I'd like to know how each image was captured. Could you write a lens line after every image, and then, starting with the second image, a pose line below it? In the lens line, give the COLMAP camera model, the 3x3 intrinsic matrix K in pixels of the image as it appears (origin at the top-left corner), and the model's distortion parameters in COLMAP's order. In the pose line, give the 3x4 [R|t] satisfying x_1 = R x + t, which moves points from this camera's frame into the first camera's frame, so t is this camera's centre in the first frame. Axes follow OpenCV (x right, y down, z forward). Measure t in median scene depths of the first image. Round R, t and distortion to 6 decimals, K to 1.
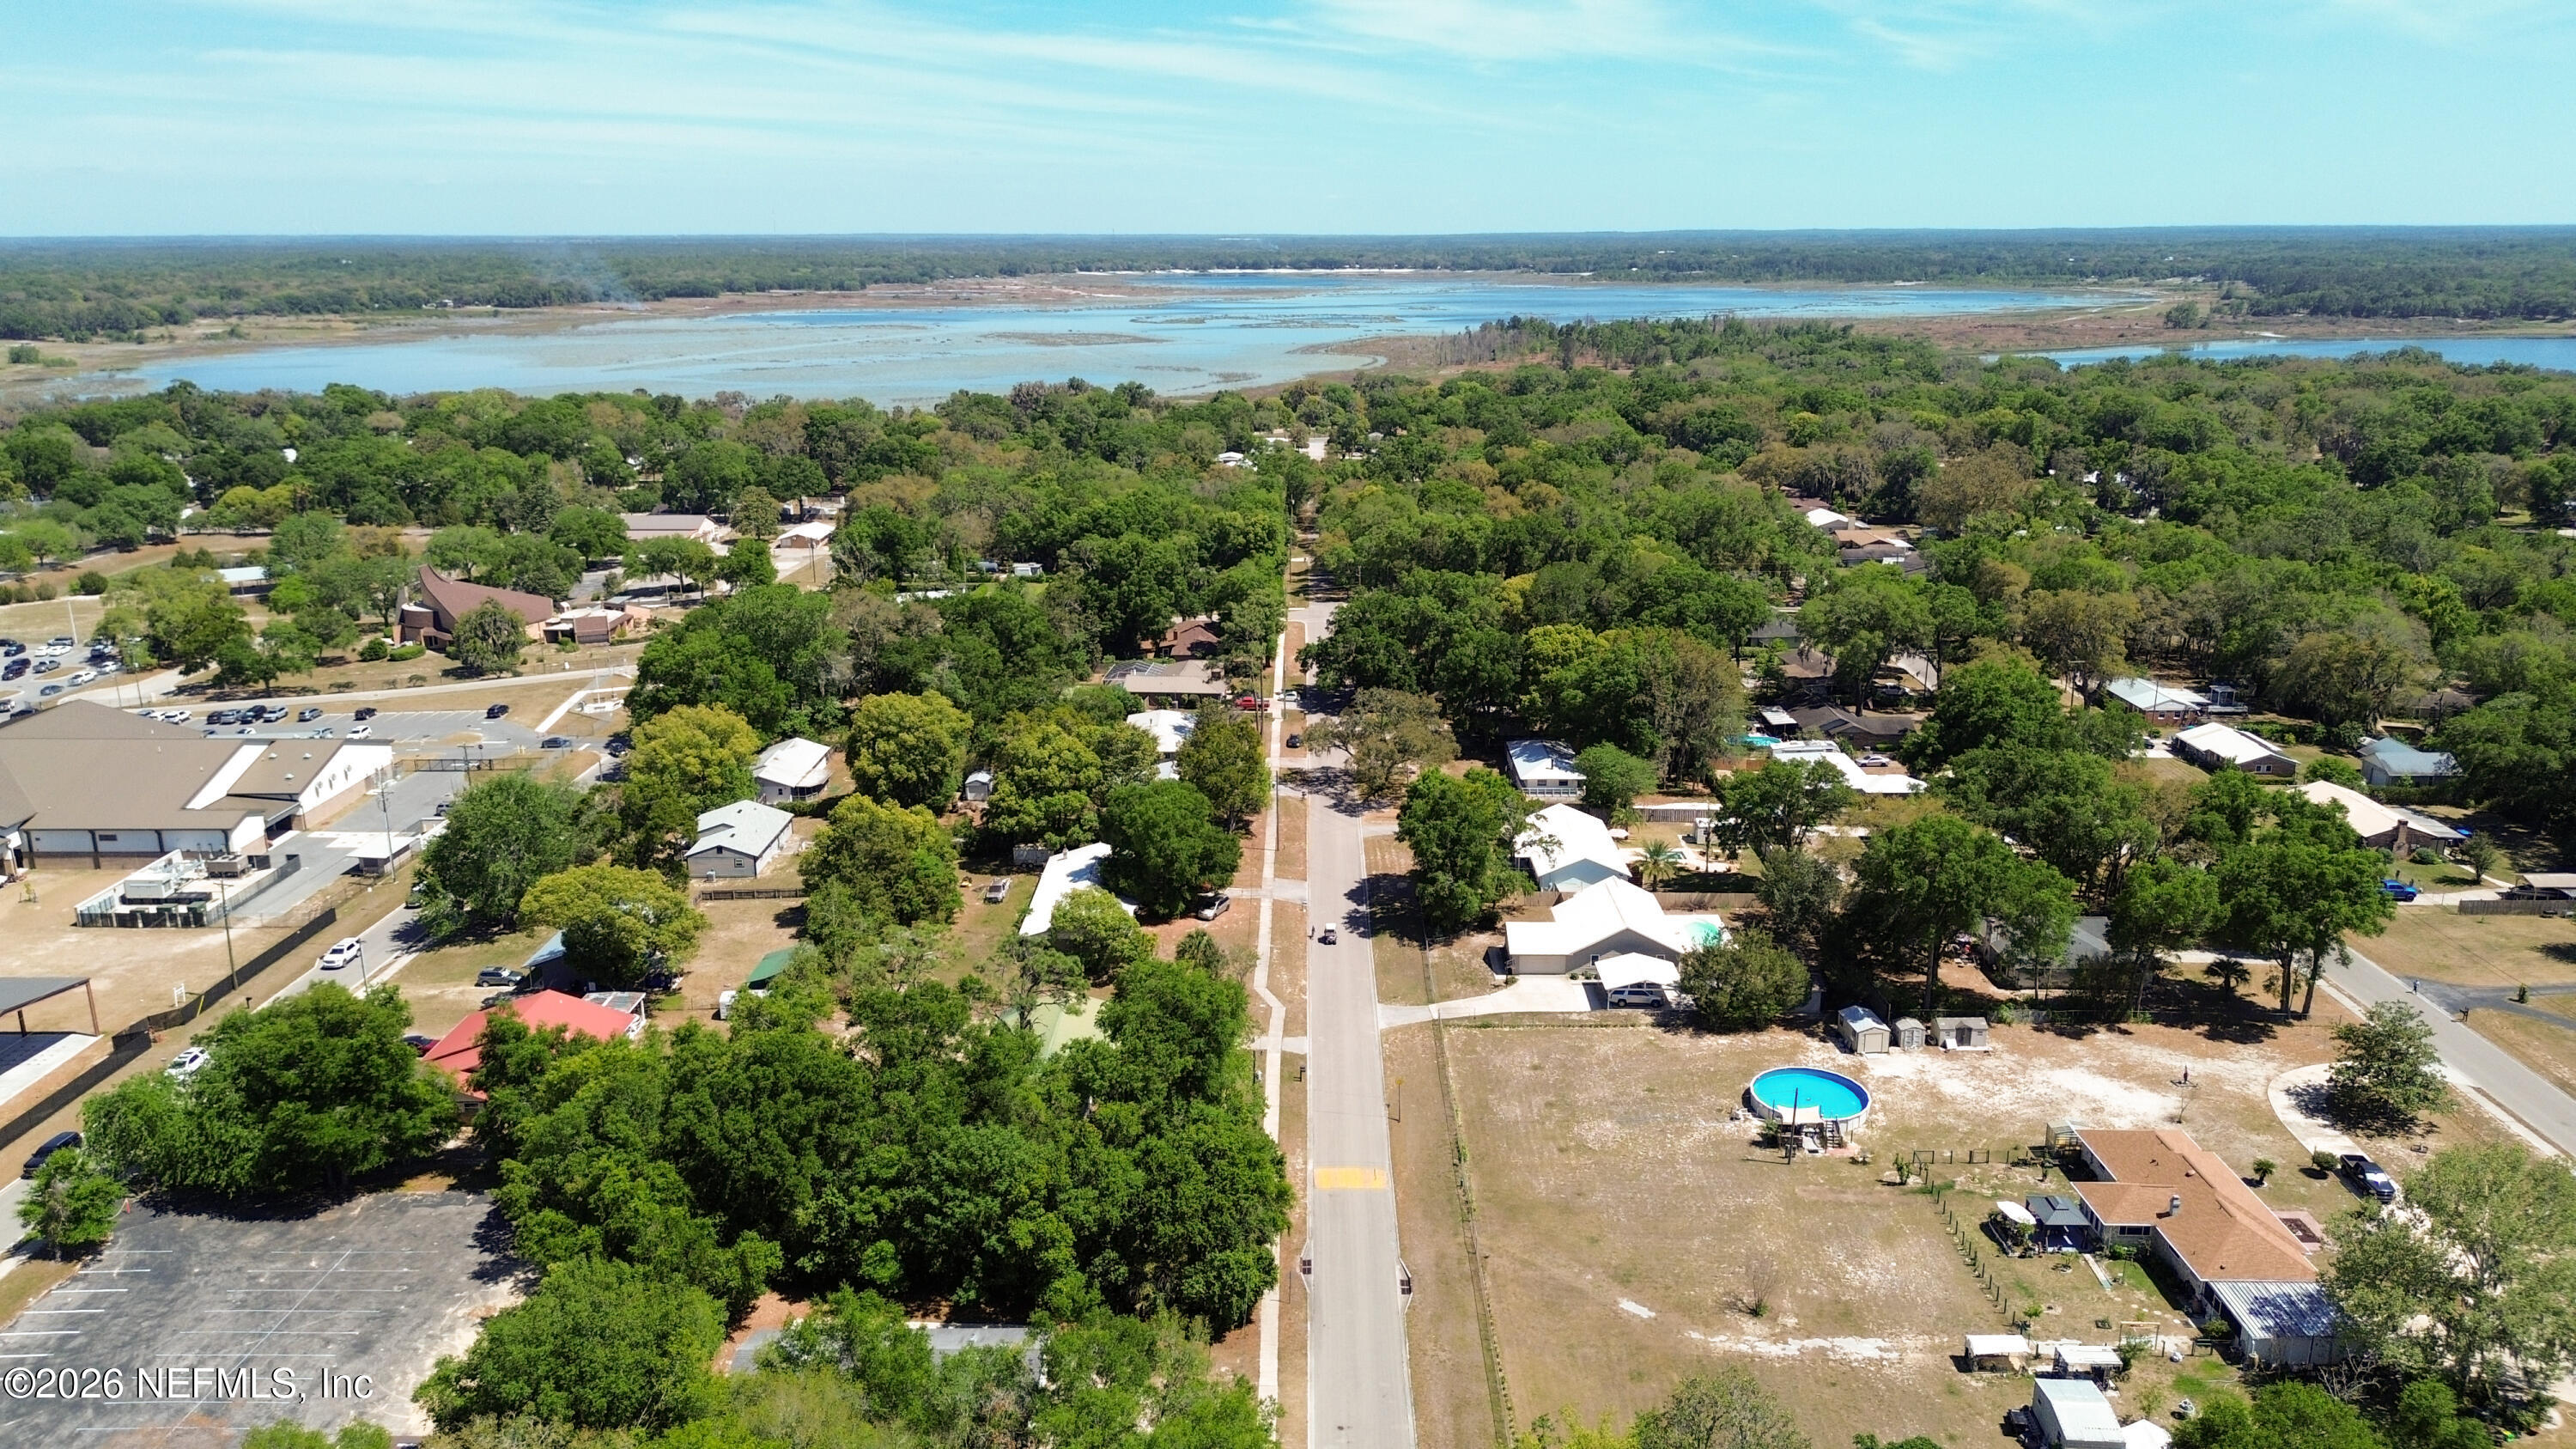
lens RADIAL K [[1835.2, 0, 1288.0], [0, 1835.2, 724.5], [0, 0, 1]] dist [0.074273, -0.086788]
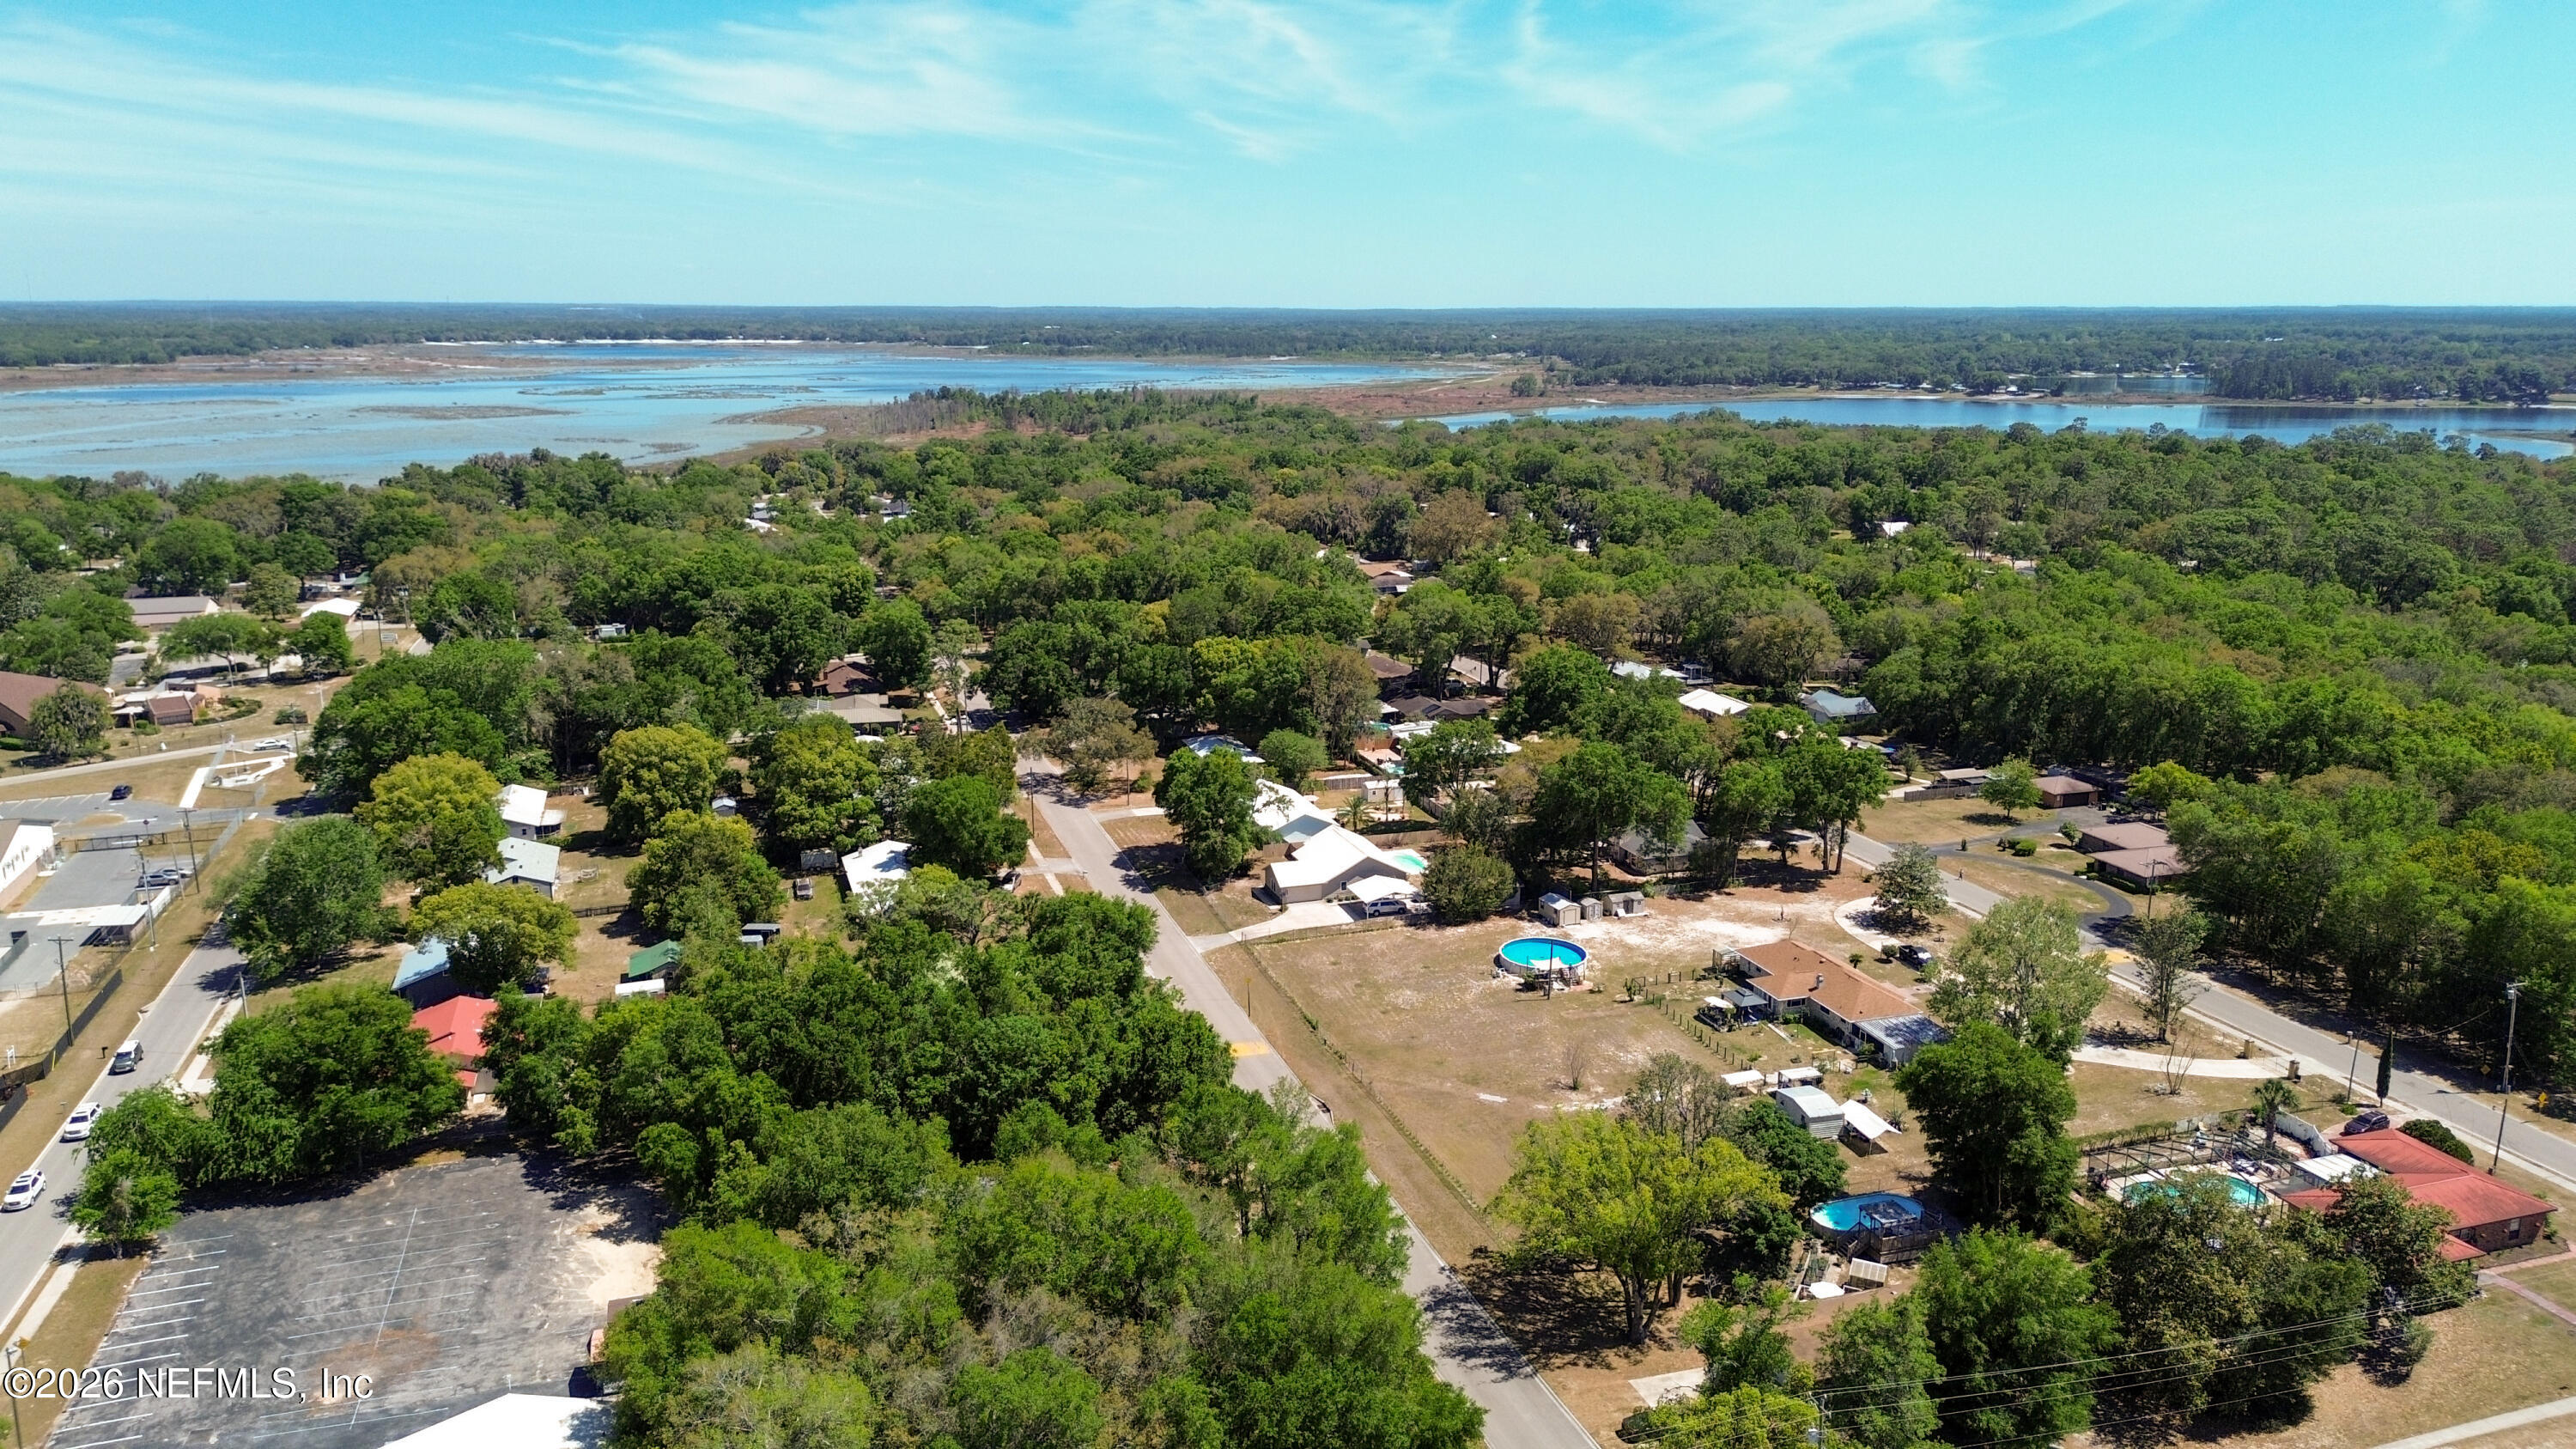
lens RADIAL K [[1833.7, 0, 1292.1], [0, 1833.7, 691.9], [0, 0, 1]] dist [0.107010, -0.151157]
pose [[0.945649, -0.060988, 0.319419, -0.228250], [0.078434, 0.996033, -0.042029, 0.041793], [-0.315589, 0.064798, 0.946681, -0.155287]]
